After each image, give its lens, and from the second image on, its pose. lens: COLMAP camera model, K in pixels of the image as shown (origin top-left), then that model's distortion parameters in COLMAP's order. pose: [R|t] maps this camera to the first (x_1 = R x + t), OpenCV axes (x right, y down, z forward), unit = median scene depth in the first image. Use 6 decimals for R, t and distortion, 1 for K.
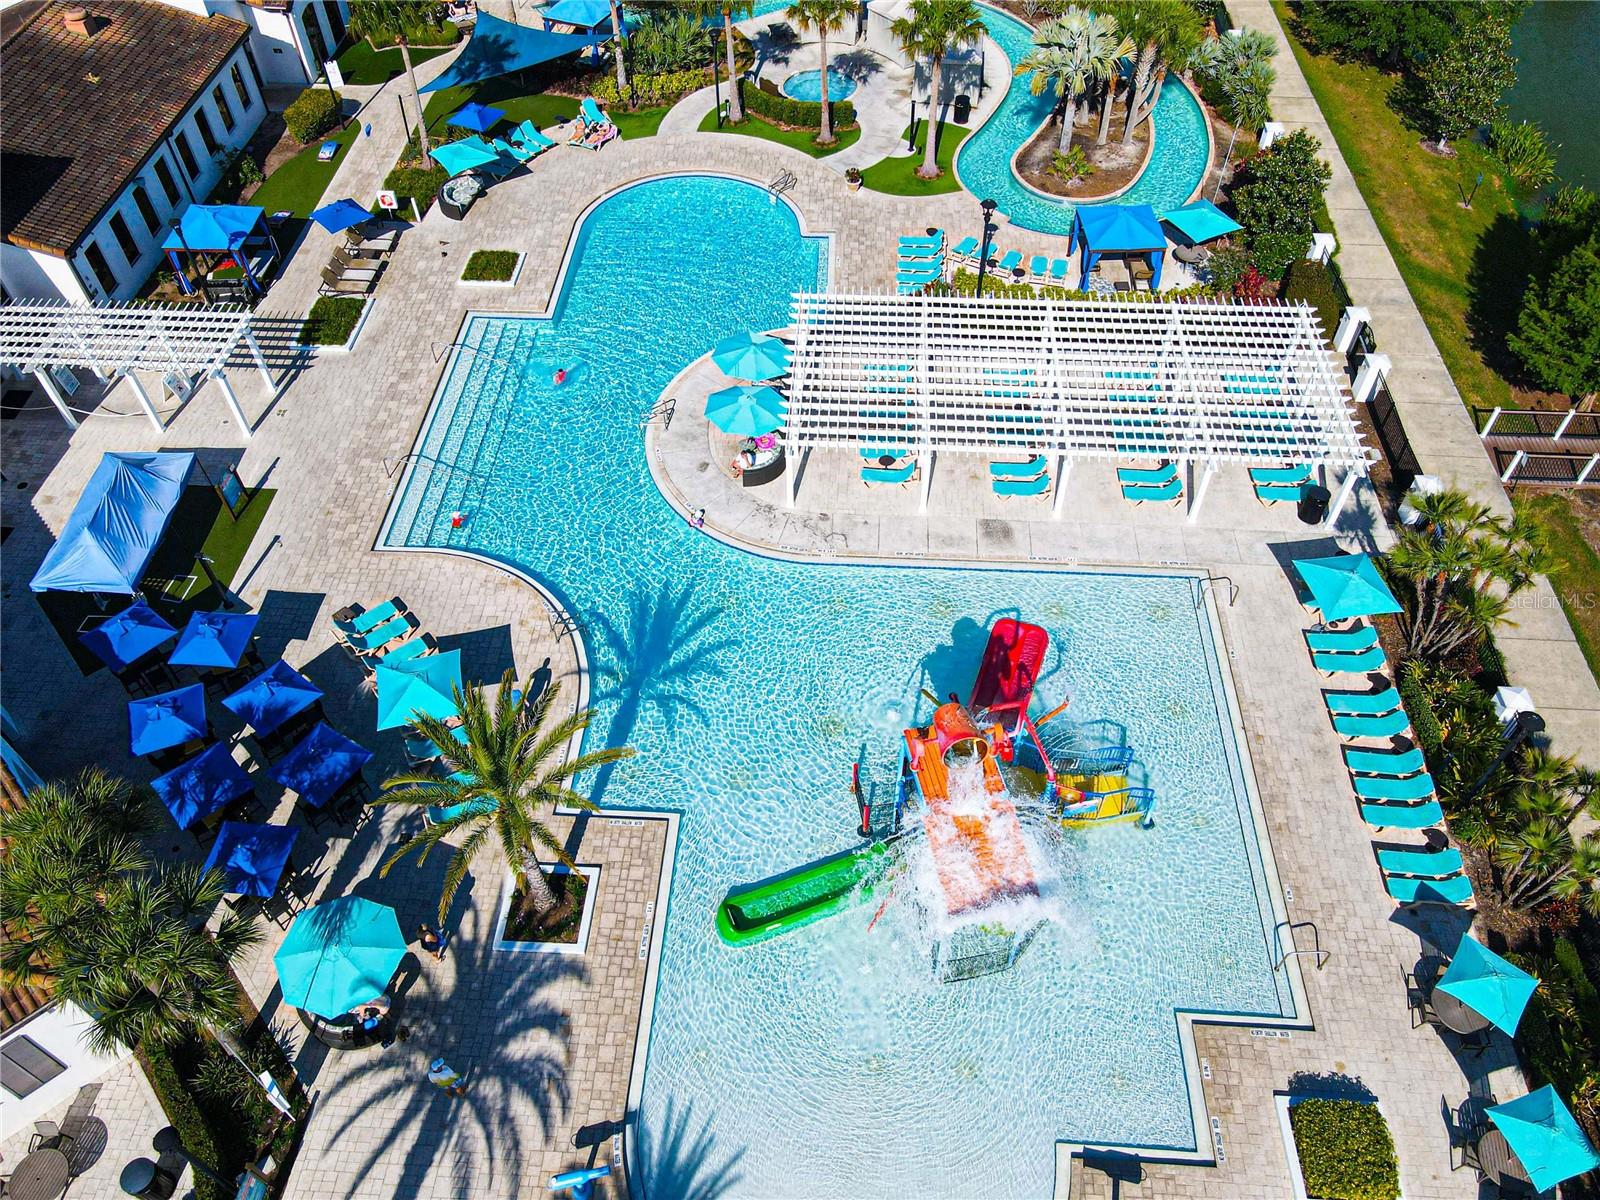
lens RADIAL K [[1149.2, 0, 785.7], [0, 1149.2, 598.7], [0, 0, 1]] dist [0.016195, 0.002228]
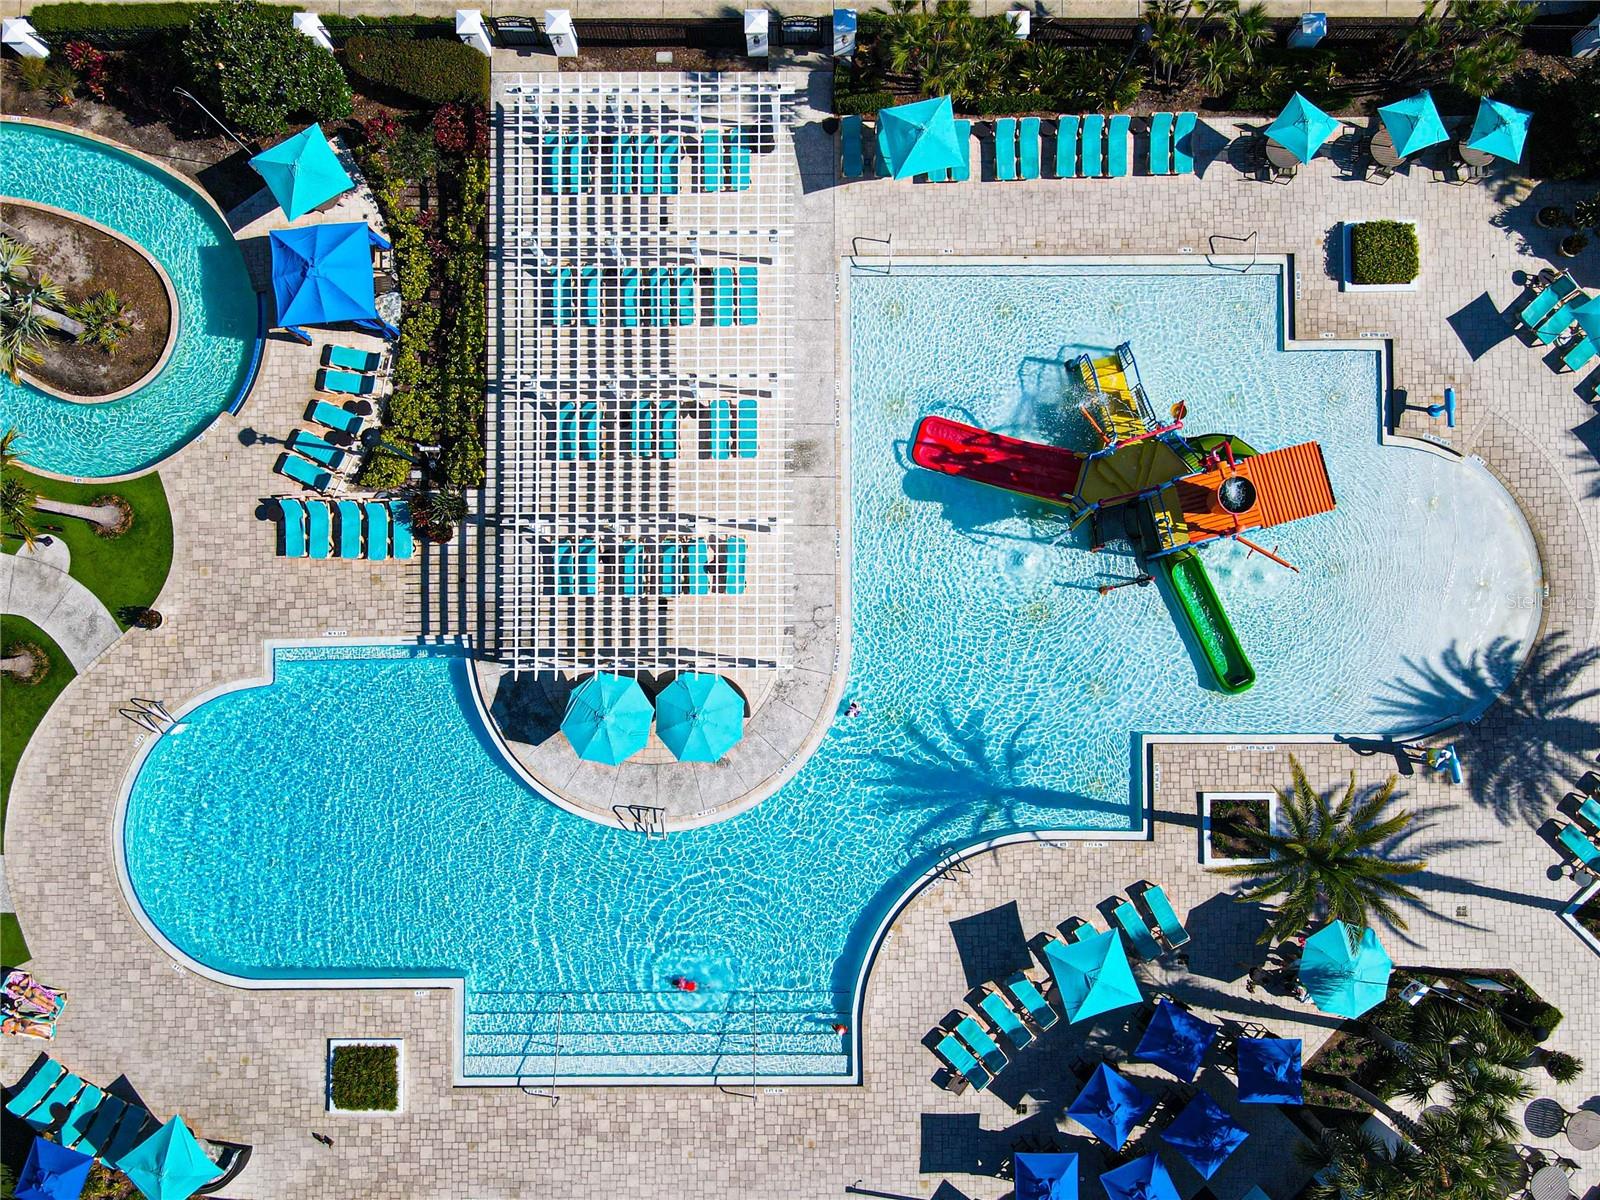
lens RADIAL K [[1149.2, 0, 799.0], [0, 1149.2, 594.6], [0, 0, 1]] dist [0.016195, 0.002228]
pose [[-0.067239, -0.996966, 0.039215, 0.024882], [0.771645, -0.027047, 0.635479, -0.695503], [-0.632490, 0.072989, 0.771122, 0.238398]]
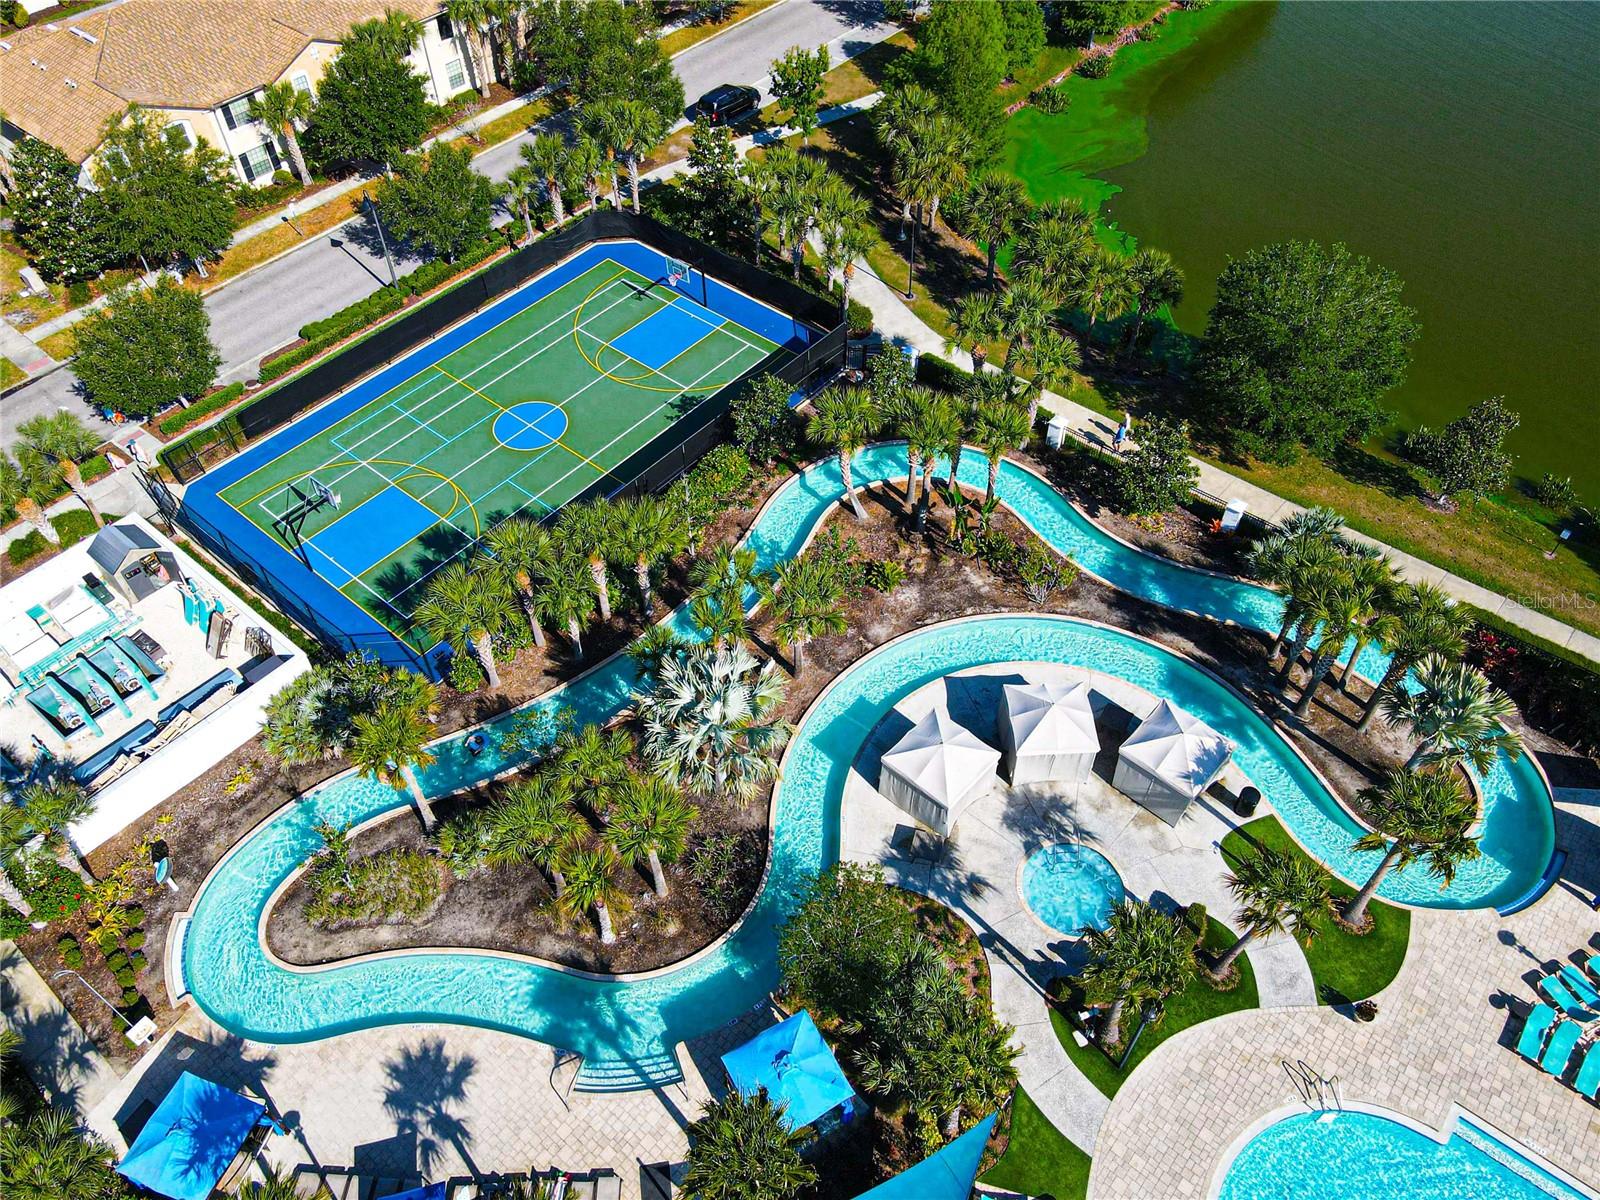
lens RADIAL K [[1149.2, 0, 796.1], [0, 1149.2, 600.8], [0, 0, 1]] dist [0.016195, 0.002228]
pose [[0.588472, -0.606901, 0.534202, -0.535560], [0.616349, 0.764354, 0.189410, -1.269619], [-0.523273, 0.217793, 0.823864, 0.702006]]
